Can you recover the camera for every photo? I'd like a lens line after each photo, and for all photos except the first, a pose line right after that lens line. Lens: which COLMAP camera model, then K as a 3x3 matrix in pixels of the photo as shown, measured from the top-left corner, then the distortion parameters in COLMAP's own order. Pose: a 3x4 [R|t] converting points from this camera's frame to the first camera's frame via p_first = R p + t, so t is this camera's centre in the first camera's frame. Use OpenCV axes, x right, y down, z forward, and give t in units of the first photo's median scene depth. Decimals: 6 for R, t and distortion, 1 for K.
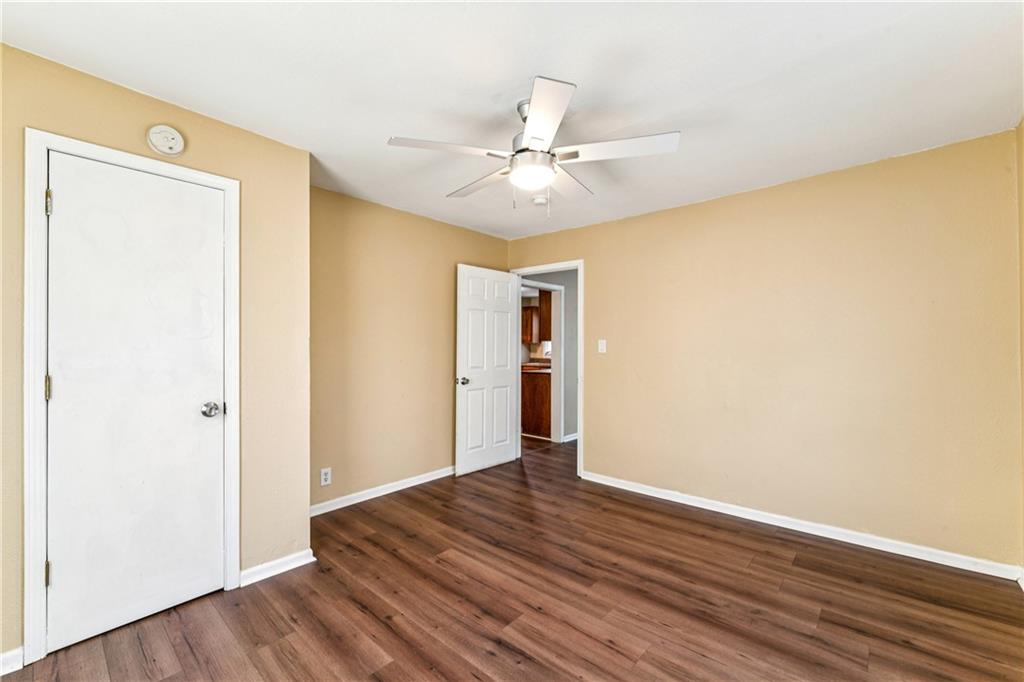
lens RADIAL K [[426.0, 0, 506.6], [0, 426.0, 342.9], [0, 0, 1]] dist [-0.000371, 0.000255]
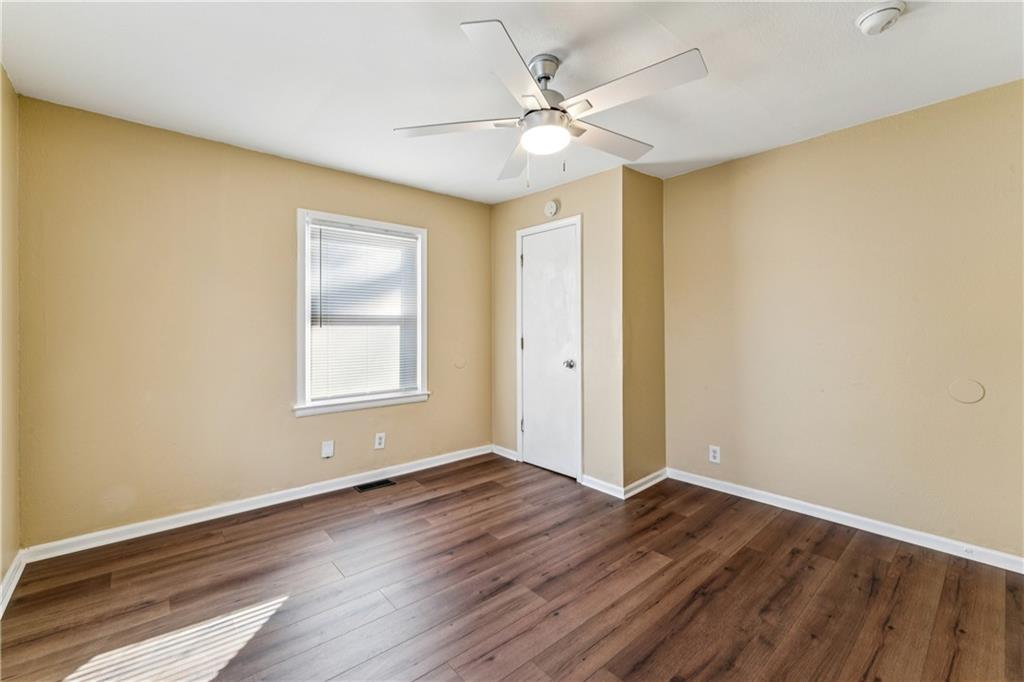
lens RADIAL K [[426.0, 0, 512.1], [0, 426.0, 333.9], [0, 0, 1]] dist [-0.000371, 0.000255]
pose [[-0.120708, 0.015254, -0.992571, 0.899839], [0.013468, 0.999815, 0.013727, 0.017588], [0.992597, -0.011710, -0.120892, 0.946927]]
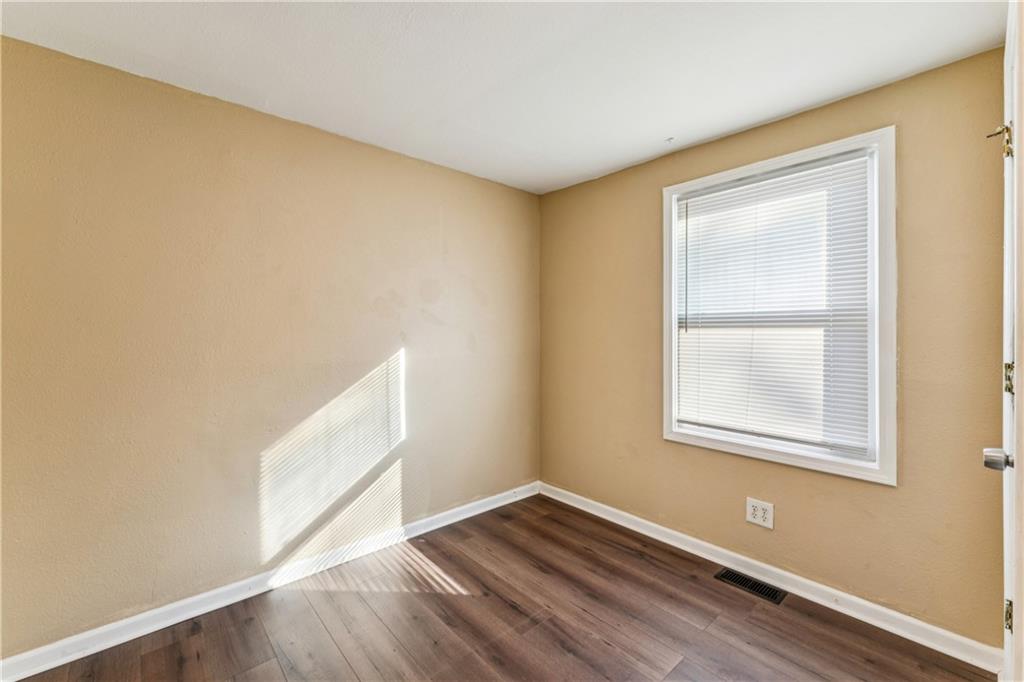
lens RADIAL K [[426.0, 0, 512.9], [0, 426.0, 325.9], [0, 0, 1]] dist [-0.000371, 0.000255]
pose [[-0.993671, -0.000955, 0.112323, -0.099651], [-0.003379, 0.999765, -0.021393, 0.018262], [-0.112277, -0.021637, -0.993441, 1.271098]]
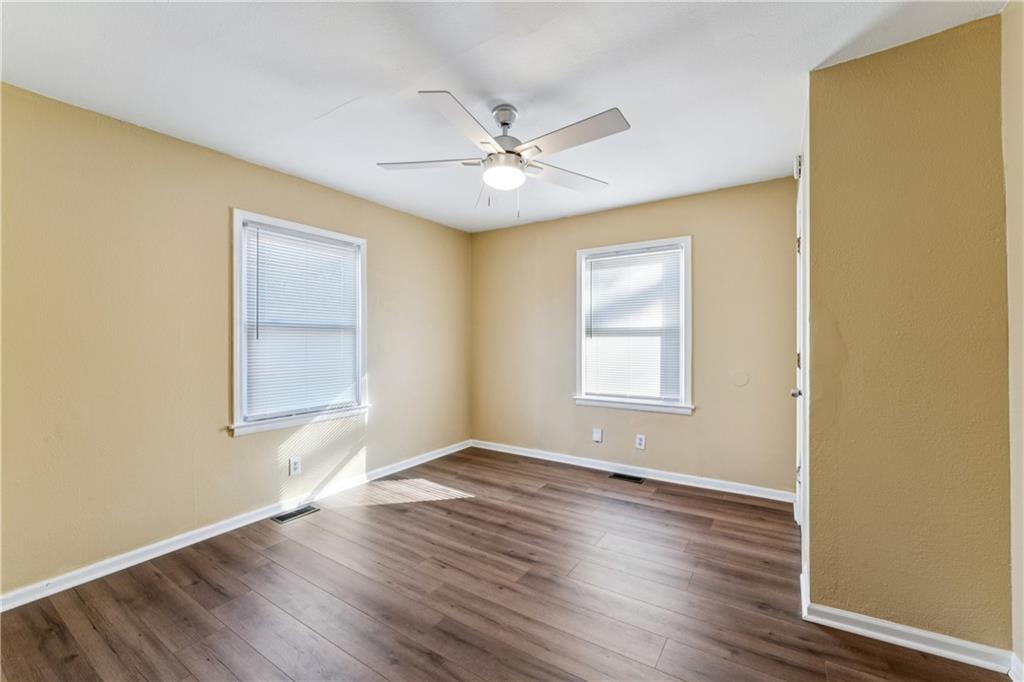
lens RADIAL K [[426.0, 0, 514.3], [0, 426.0, 345.3], [0, 0, 1]] dist [-0.000371, 0.000255]
pose [[-0.987060, 0.007429, -0.160180, 0.192182], [0.006703, 0.999965, 0.005077, 0.024757], [0.160212, 0.003938, -0.987075, 1.876857]]
